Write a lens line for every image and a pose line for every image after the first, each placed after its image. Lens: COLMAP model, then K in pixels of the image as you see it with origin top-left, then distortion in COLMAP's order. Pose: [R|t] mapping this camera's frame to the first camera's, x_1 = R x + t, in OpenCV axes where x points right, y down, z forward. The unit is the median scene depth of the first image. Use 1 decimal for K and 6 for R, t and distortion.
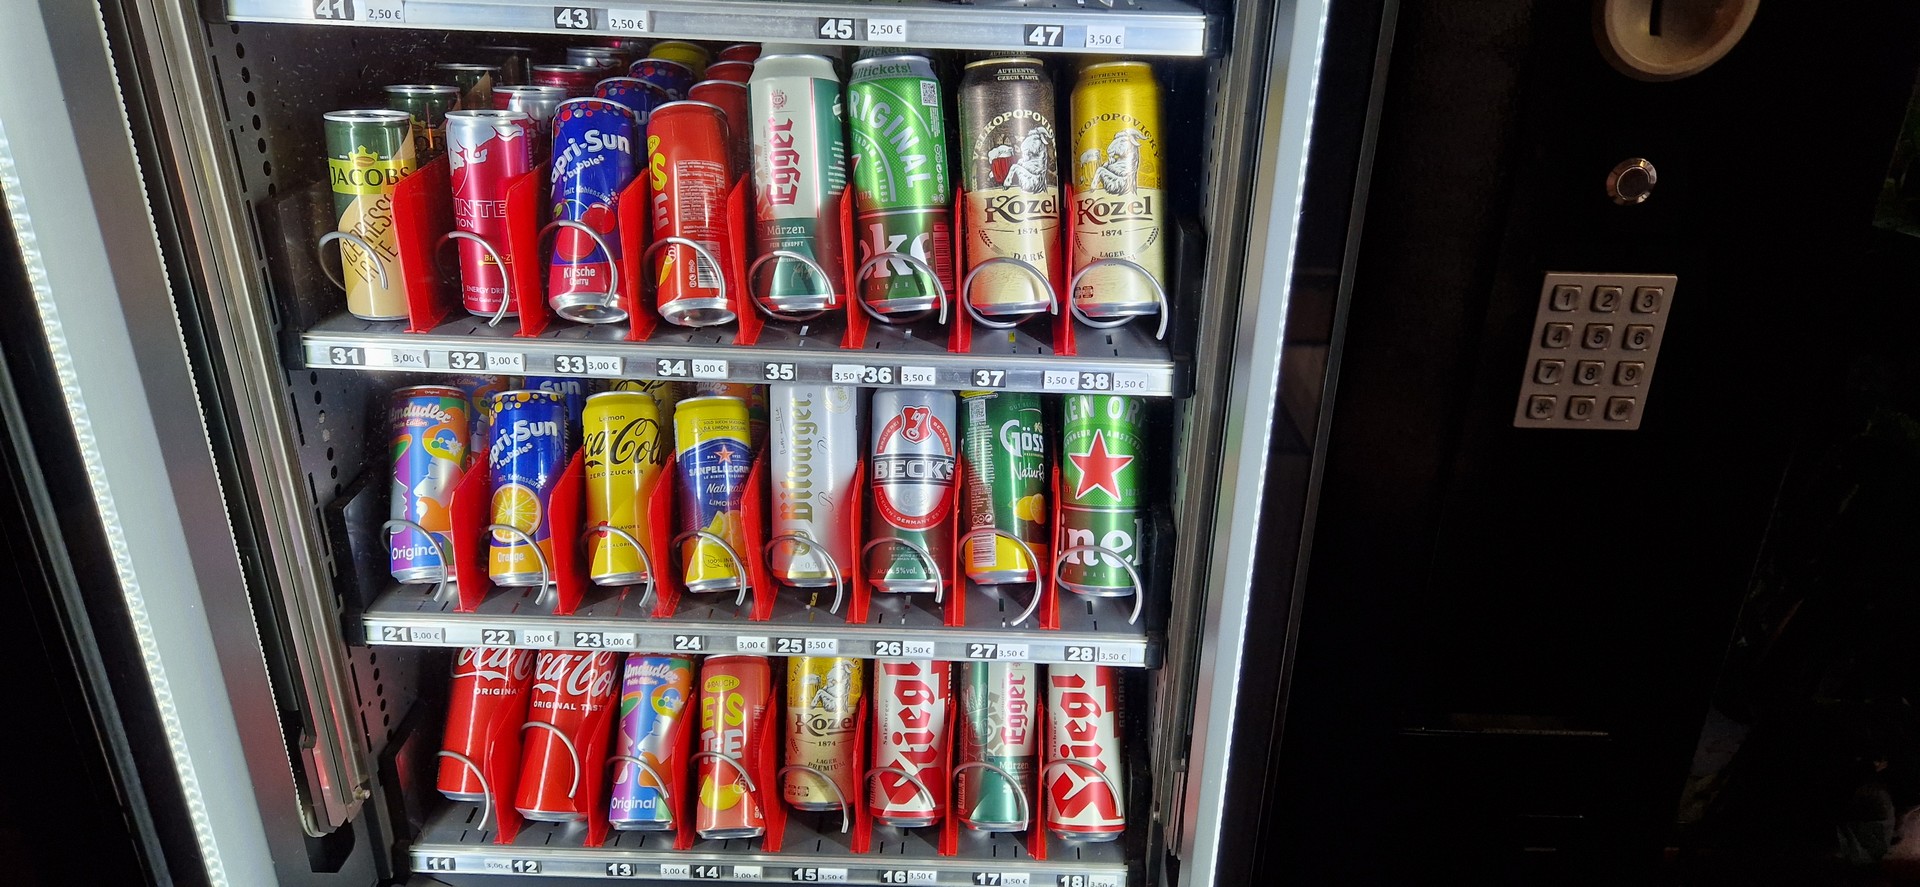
lens RADIAL K [[1393.7, 0, 988.2], [0, 1393.7, 446.7], [0, 0, 1]] dist [0.079362, -0.124139]
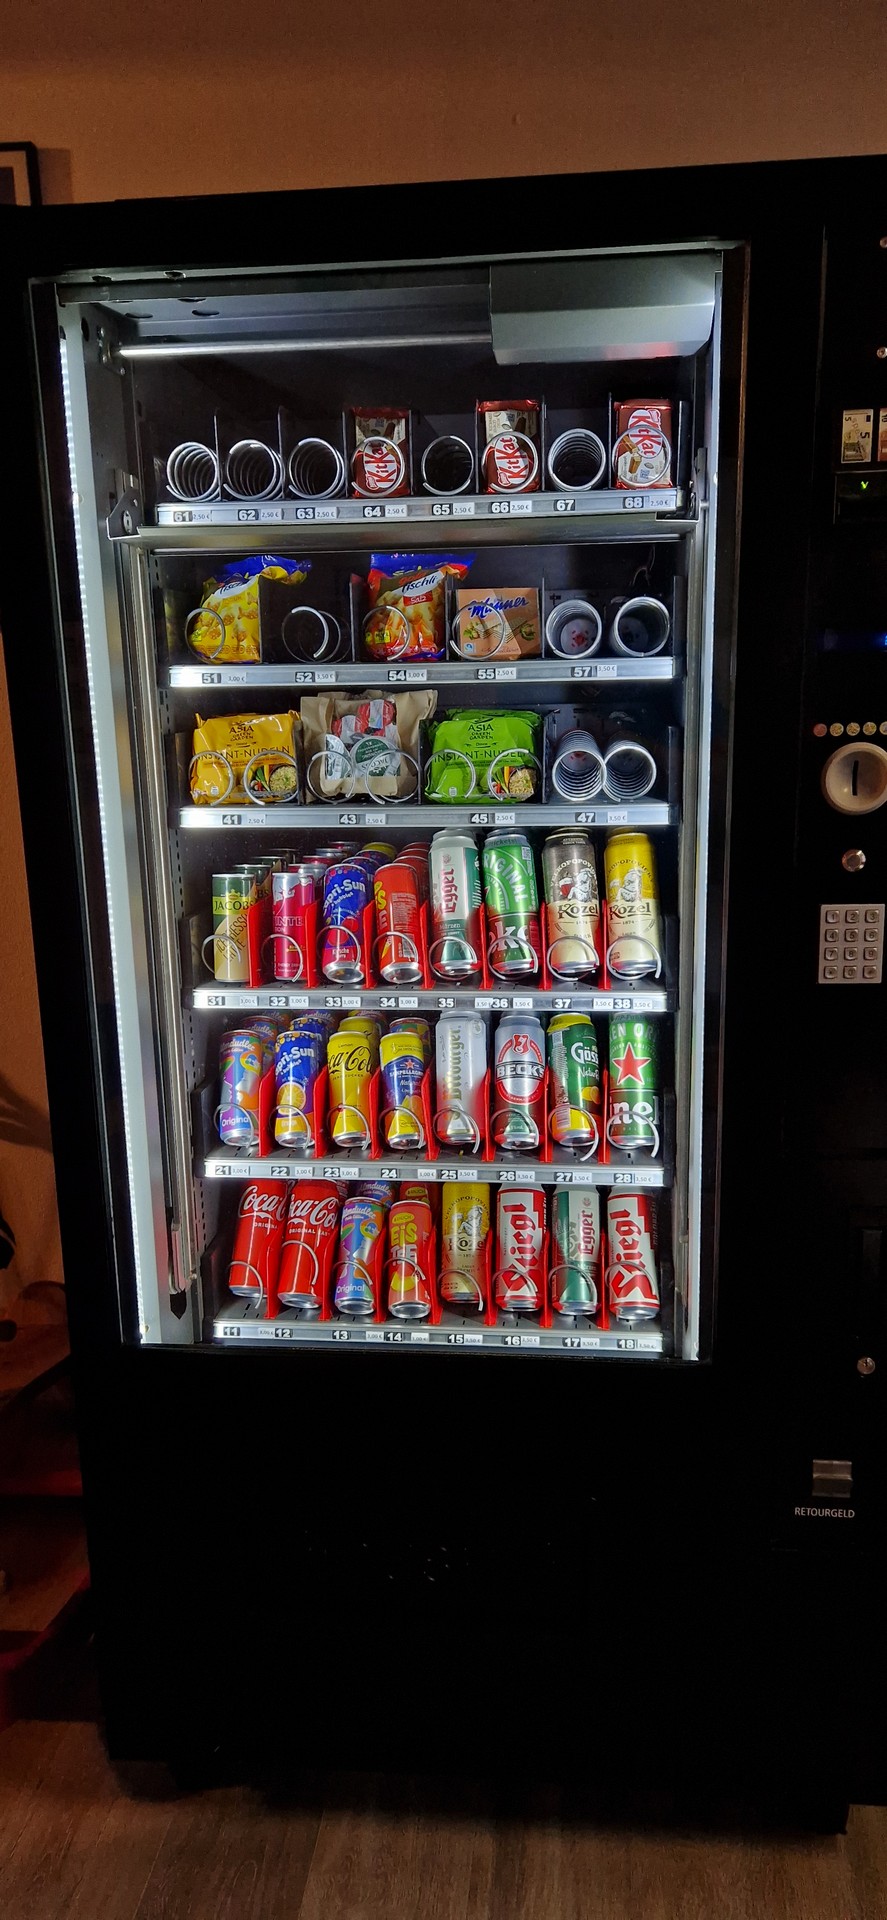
lens RADIAL K [[1393.7, 0, 412.9], [0, 1393.7, 962.7], [0, 0, 1]] dist [0.079362, -0.124139]
pose [[0.992749, -0.026146, -0.117327, 0.019477], [-0.001895, 0.972532, -0.232762, 0.287571], [0.120191, 0.231296, 0.965431, -0.693421]]
